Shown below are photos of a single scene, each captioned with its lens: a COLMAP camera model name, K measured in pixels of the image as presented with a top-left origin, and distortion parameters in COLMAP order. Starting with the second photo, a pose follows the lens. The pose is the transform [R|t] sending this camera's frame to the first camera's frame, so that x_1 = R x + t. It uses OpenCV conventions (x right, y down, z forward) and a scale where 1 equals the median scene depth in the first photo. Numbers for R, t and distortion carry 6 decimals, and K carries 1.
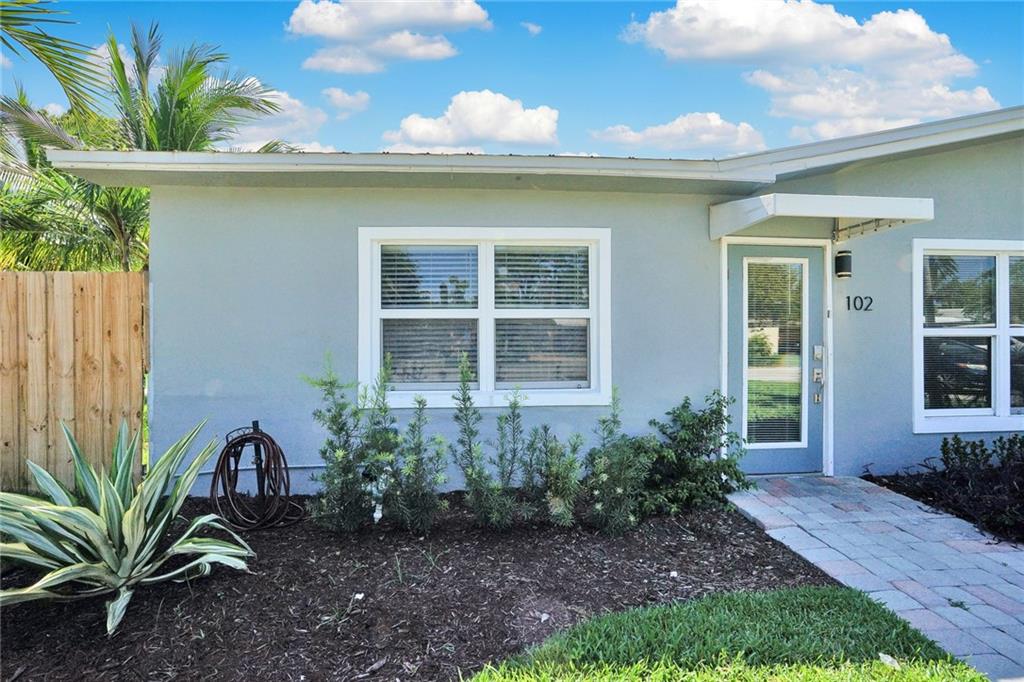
lens RADIAL K [[481.2, 0, 513.7], [0, 481.2, 341.8], [0, 0, 1]] dist [-0.063961, 0.022848]
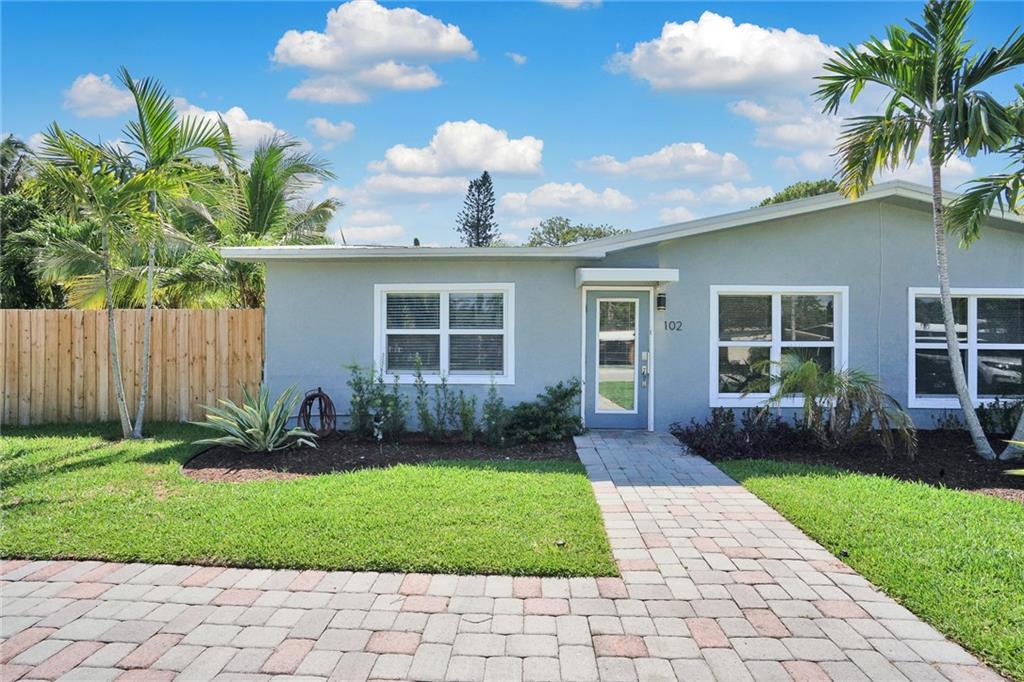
lens RADIAL K [[481.2, 0, 514.4], [0, 481.2, 348.9], [0, 0, 1]] dist [-0.063961, 0.022848]
pose [[0.994323, 0.008751, -0.106046, 0.390944], [-0.008564, 0.999961, 0.002218, -0.001401], [0.106062, -0.001298, 0.994359, -0.738878]]
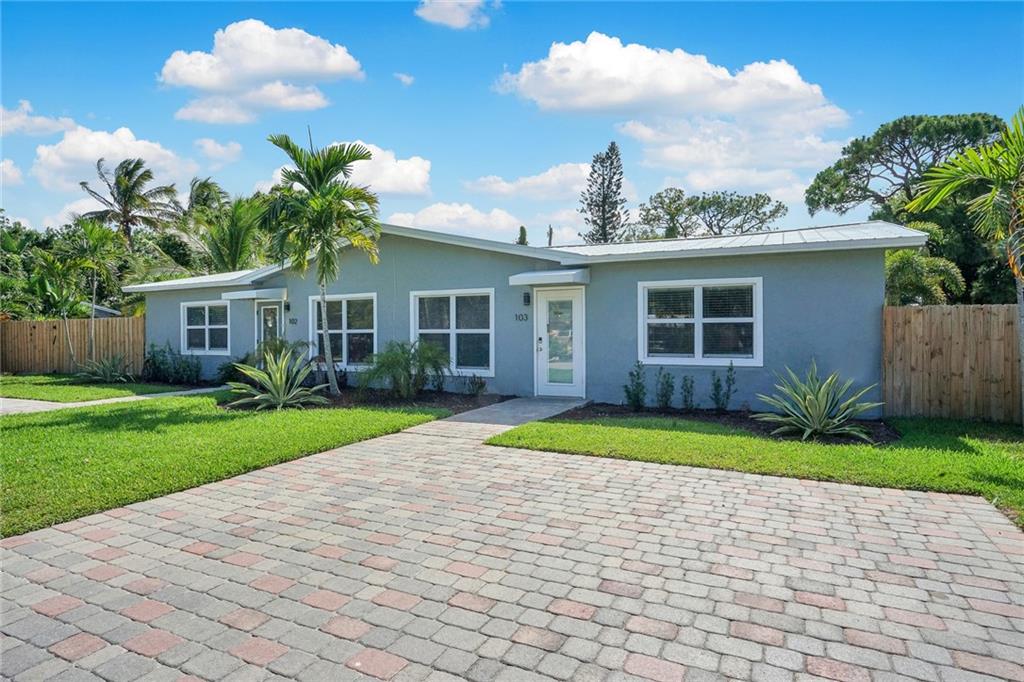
lens RADIAL K [[575.2, 0, 511.6], [0, 575.2, 339.0], [0, 0, 1]] dist [-0.019372, -0.000808]
pose [[0.856136, 0.002100, -0.516746, 3.756480], [-0.002012, 0.999998, 0.000730, 0.016593], [0.516746, 0.000414, 0.856139, -1.268297]]
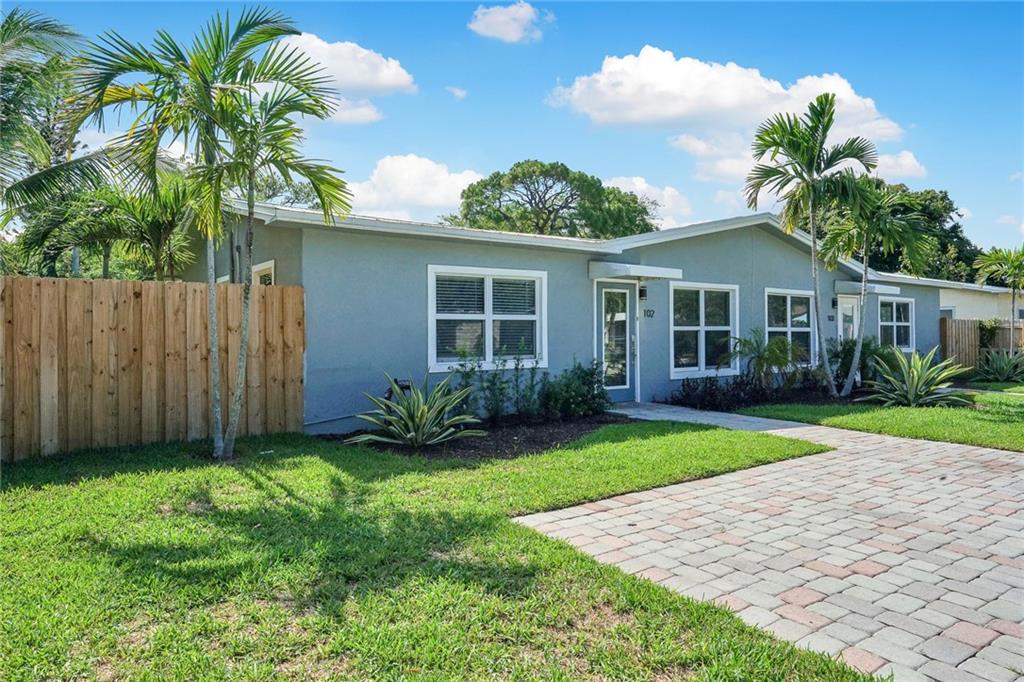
lens RADIAL K [[665.0, 0, 513.7], [0, 665.0, 332.6], [0, 0, 1]] dist [-0.018328, 0.028969]
pose [[0.847003, 0.000198, 0.531588, -1.270414], [0.000979, 0.999998, -0.001931, 0.002919], [-0.531587, 0.002156, 0.847001, -1.096769]]
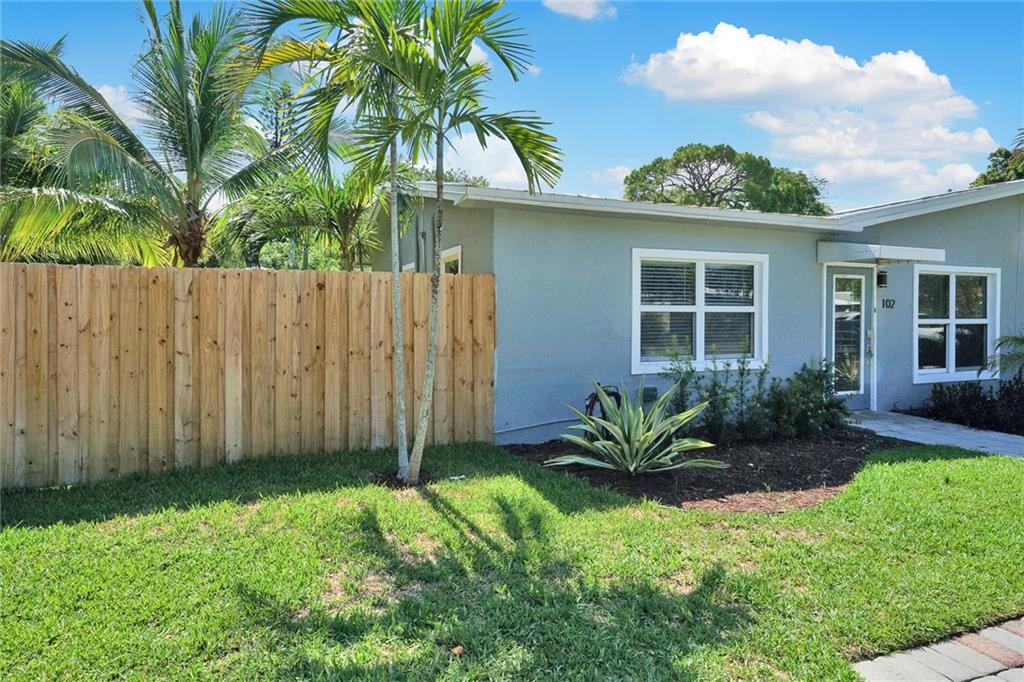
lens RADIAL K [[629.2, 0, 521.2], [0, 629.2, 317.2], [0, 0, 1]] dist [-0.031324, 0.014925]
pose [[0.947311, 0.005220, 0.320274, -1.208340], [-0.007040, 0.999965, 0.004528, -0.038007], [-0.320239, -0.006544, 0.947314, -0.661650]]
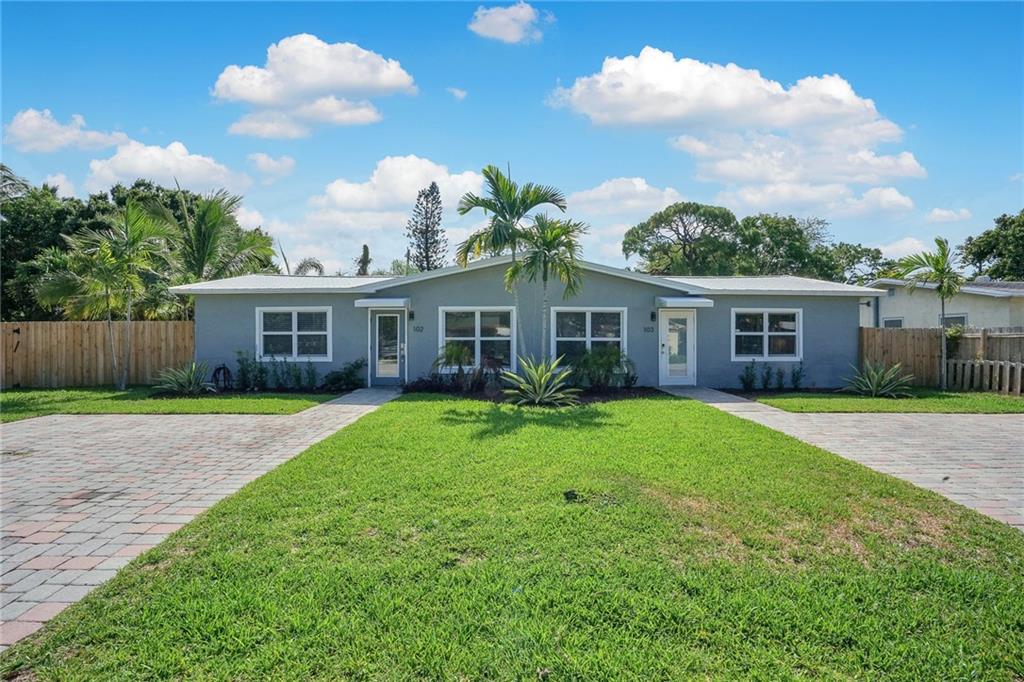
lens RADIAL K [[481.2, 0, 518.4], [0, 481.2, 344.9], [0, 0, 1]] dist [-0.063961, 0.022848]
pose [[0.998588, 0.001558, -0.053104, 1.622536], [-0.001410, 0.999995, 0.002824, 0.010375], [0.053108, -0.002746, 0.998585, -2.118485]]
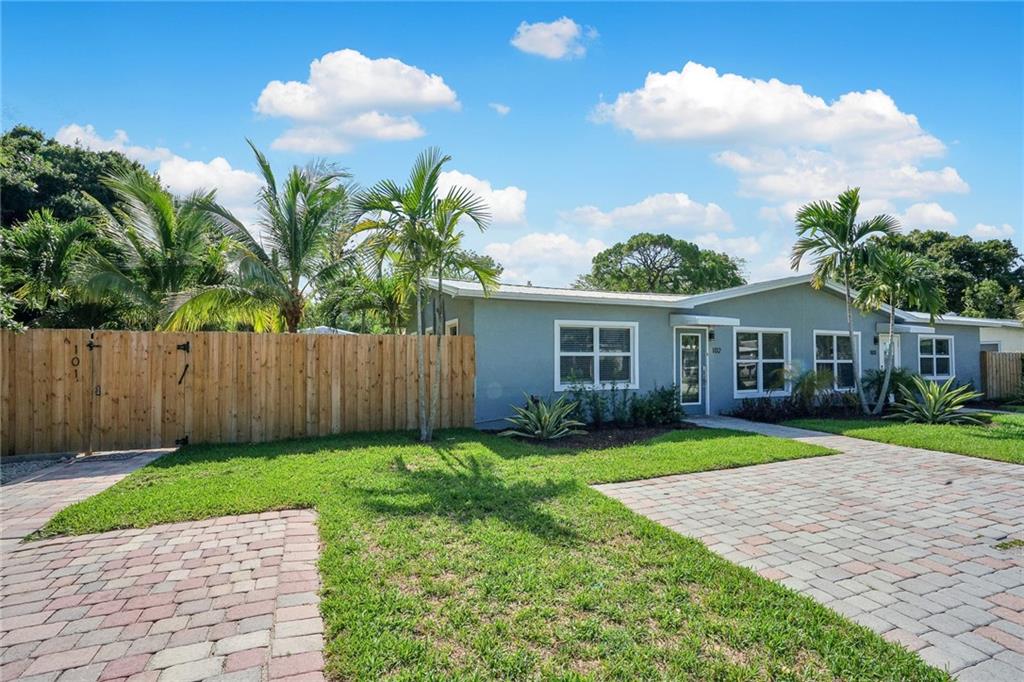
lens RADIAL K [[481.2, 0, 507.3], [0, 481.2, 350.1], [0, 0, 1]] dist [-0.063961, 0.022848]
pose [[0.954328, 0.009105, 0.298623, -1.280336], [-0.002639, 0.999753, -0.022048, -0.021238], [-0.298750, 0.020253, 0.954116, -1.303712]]
